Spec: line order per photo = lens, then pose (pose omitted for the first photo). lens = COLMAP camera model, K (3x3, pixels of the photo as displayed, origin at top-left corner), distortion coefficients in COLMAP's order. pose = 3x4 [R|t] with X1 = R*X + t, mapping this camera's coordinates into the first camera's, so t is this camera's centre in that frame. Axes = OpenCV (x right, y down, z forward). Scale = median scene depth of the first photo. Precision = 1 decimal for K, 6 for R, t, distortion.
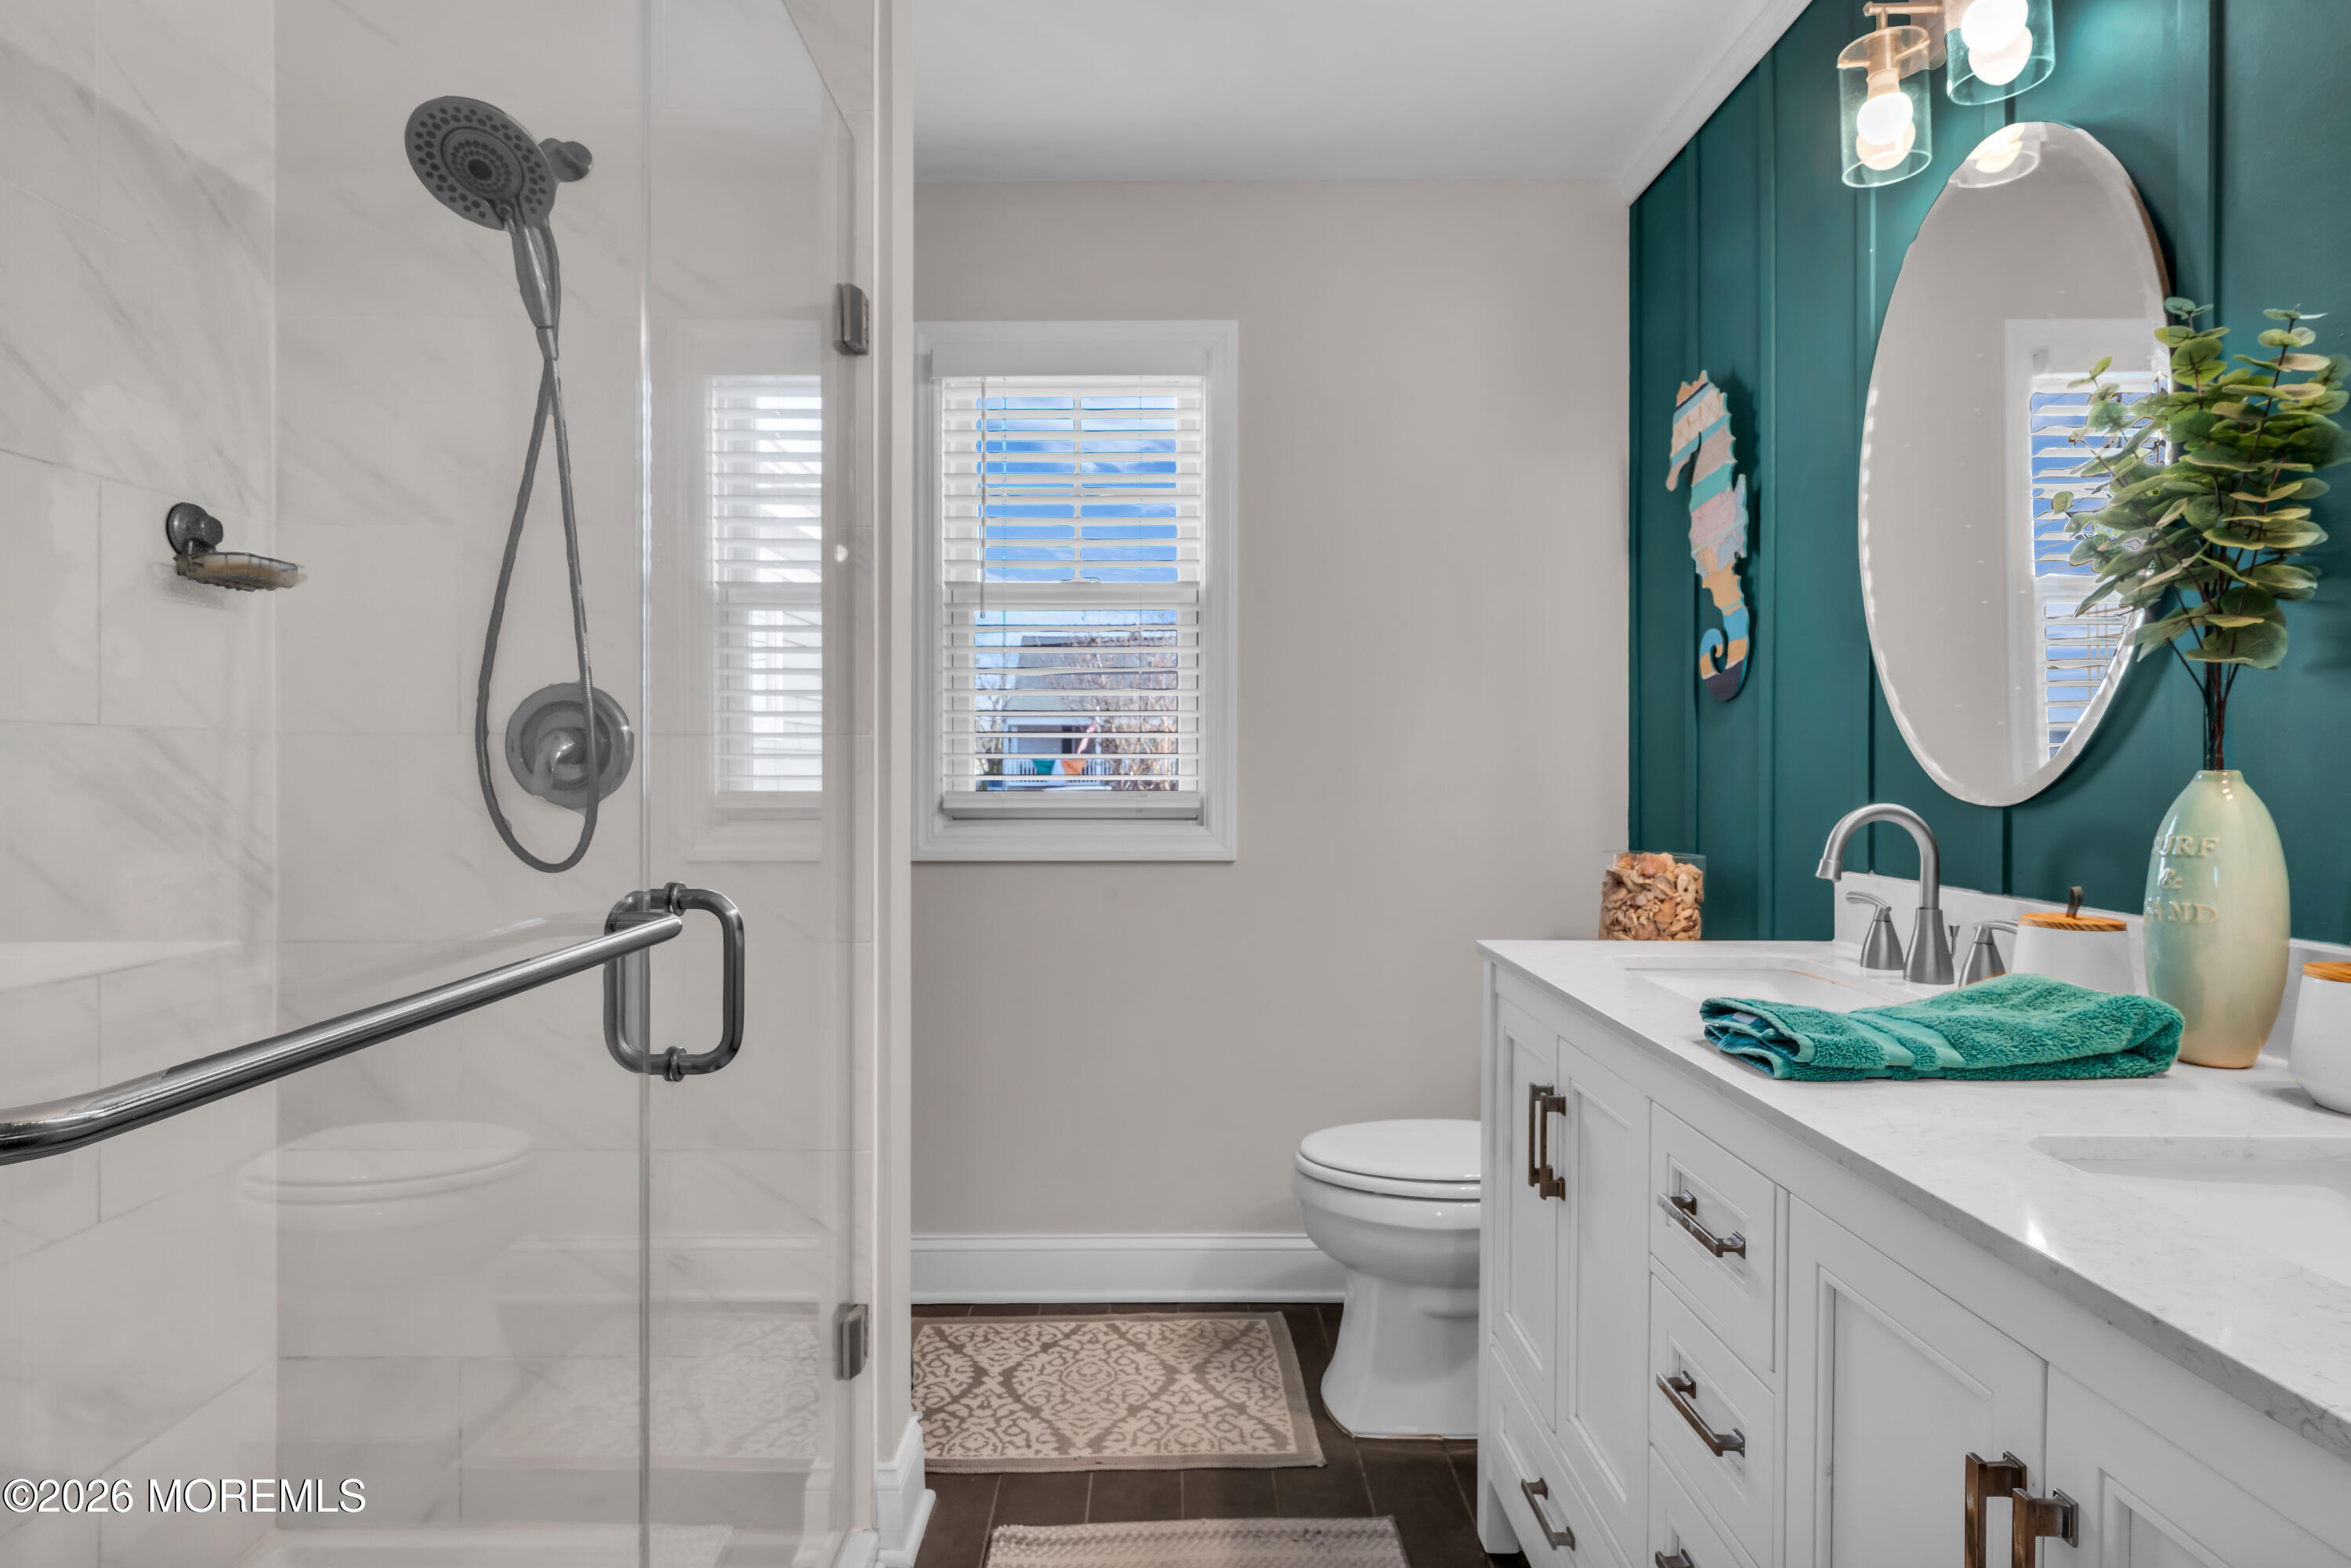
lens RADIAL K [[1292.5, 0, 1176.4], [0, 1292.5, 778.1], [0, 0, 1]] dist [-0.000289, 0.000054]
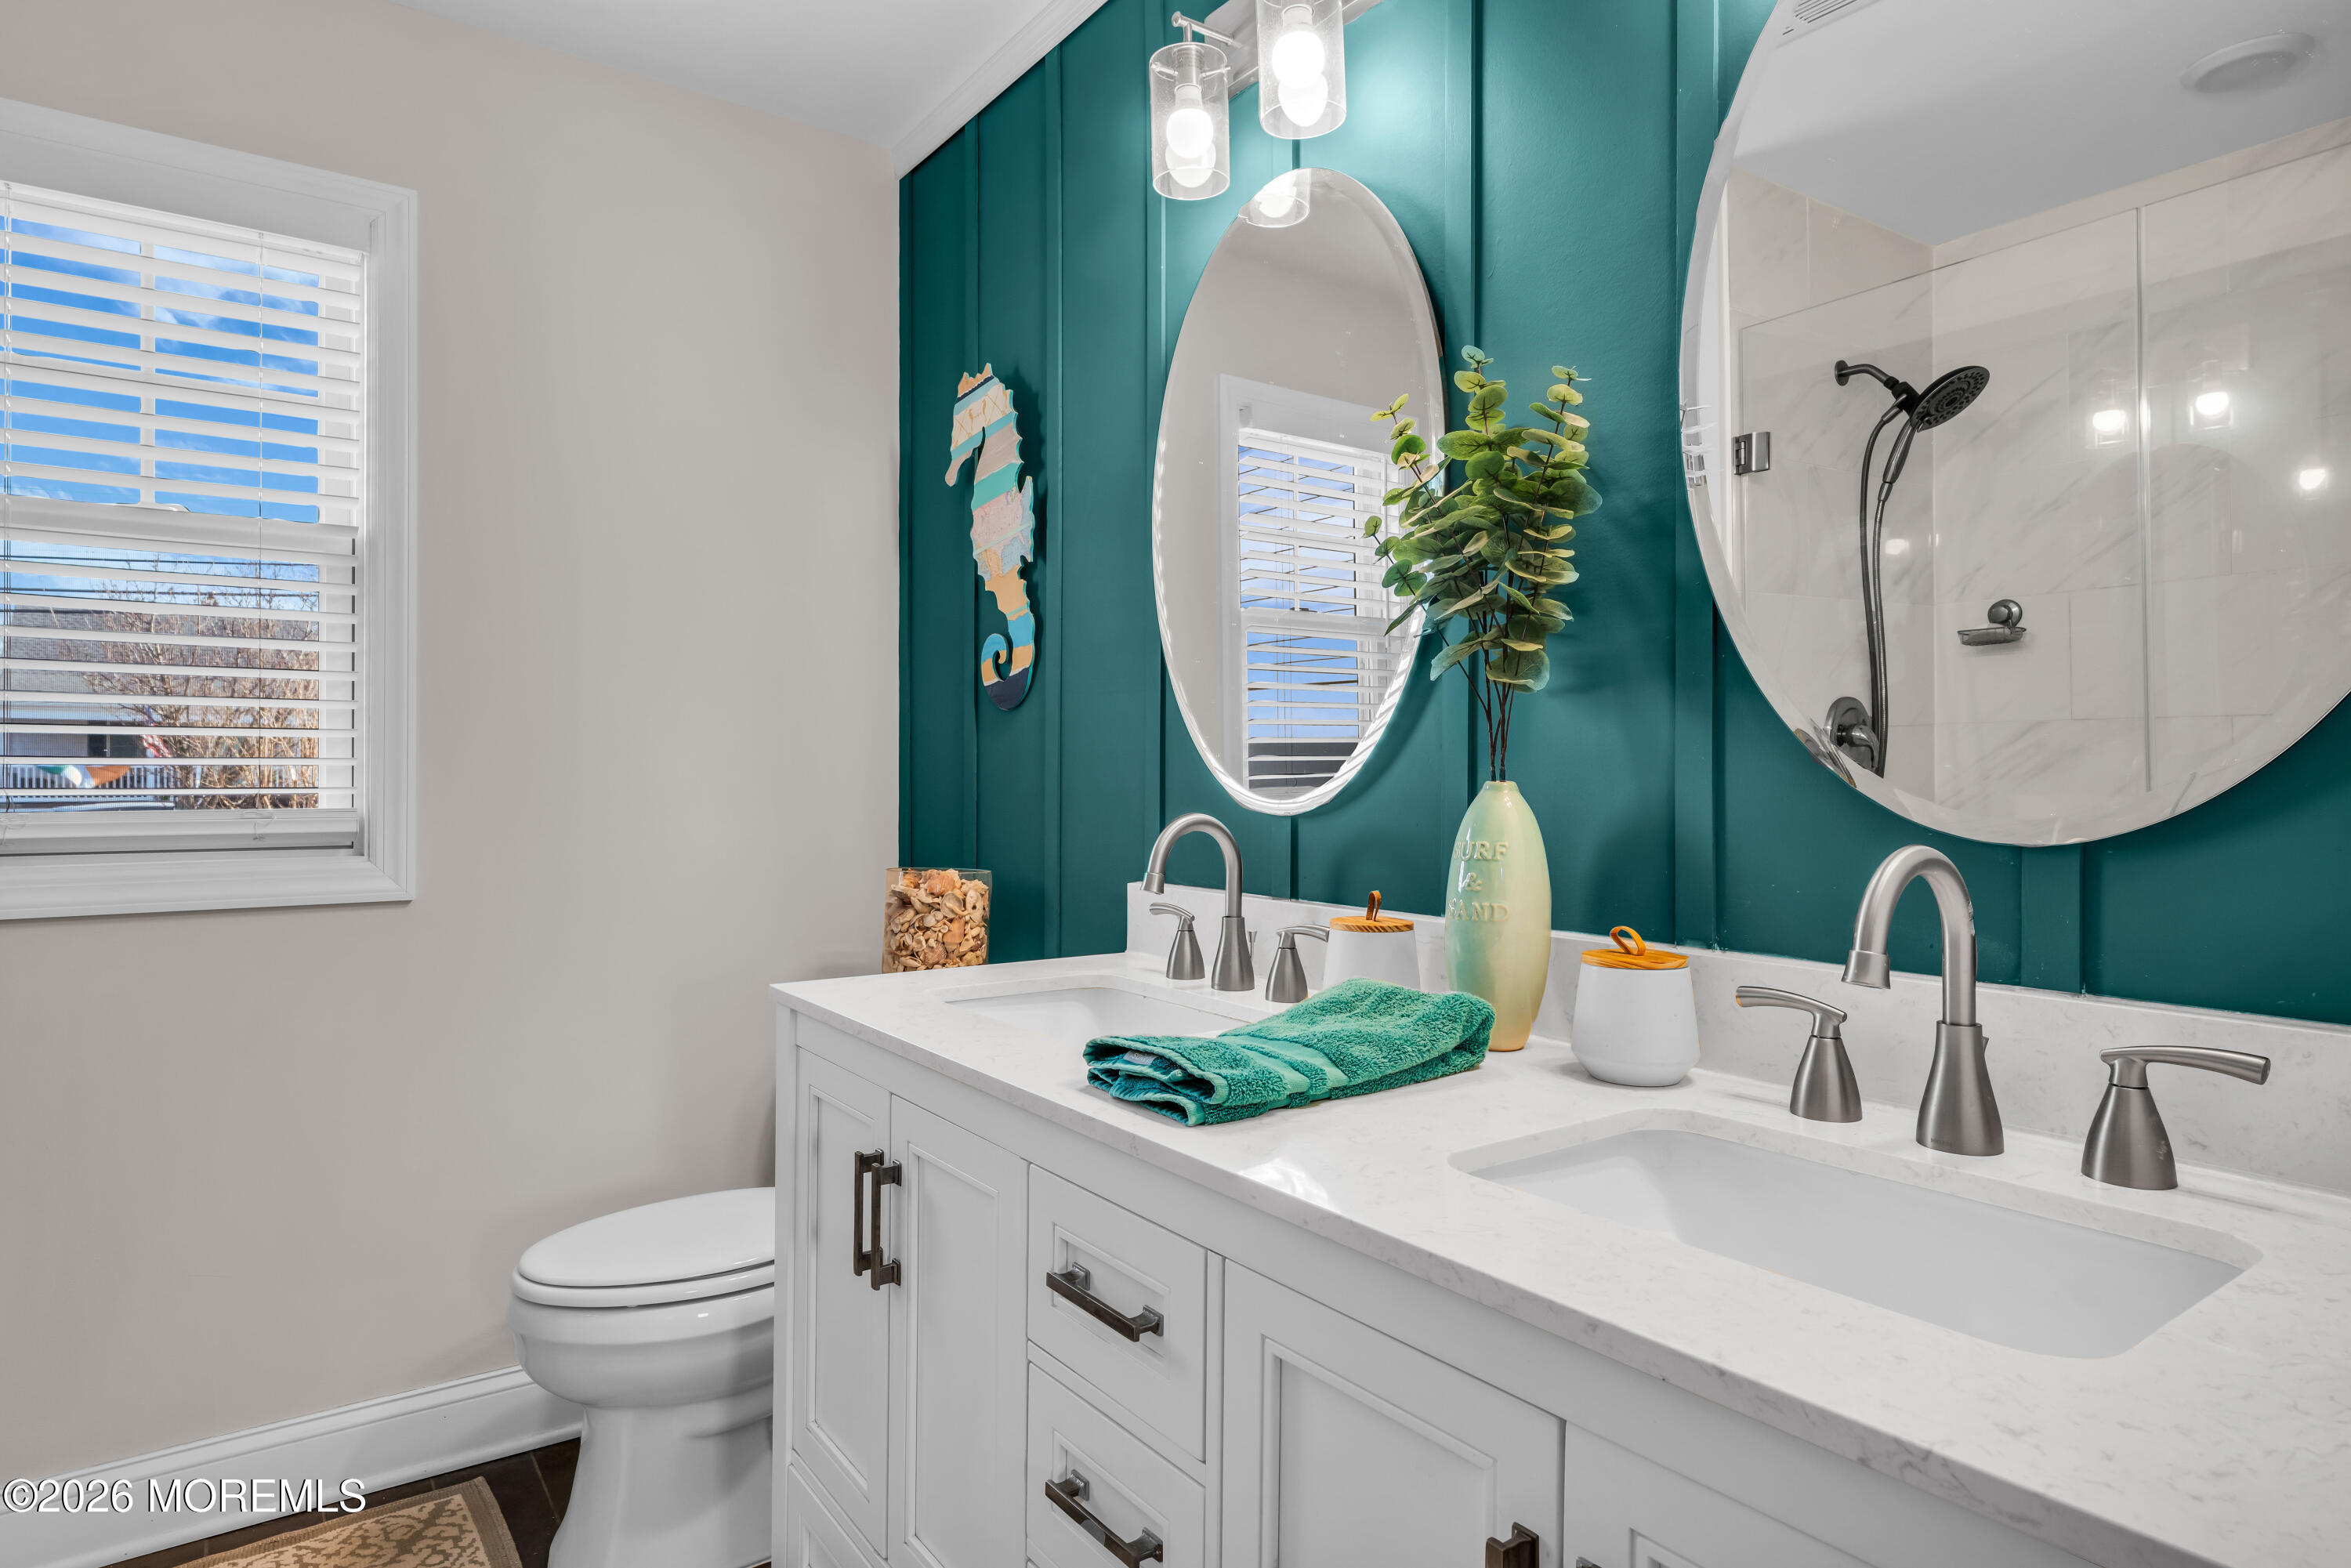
lens RADIAL K [[1292.5, 0, 1179.8], [0, 1292.5, 782.9], [0, 0, 1]] dist [-0.000289, 0.000054]
pose [[0.816182, -0.000805, 0.577794, -0.039066], [0.003548, 0.999987, -0.003618, -0.001165], [-0.577783, 0.005003, 0.816175, 0.183693]]
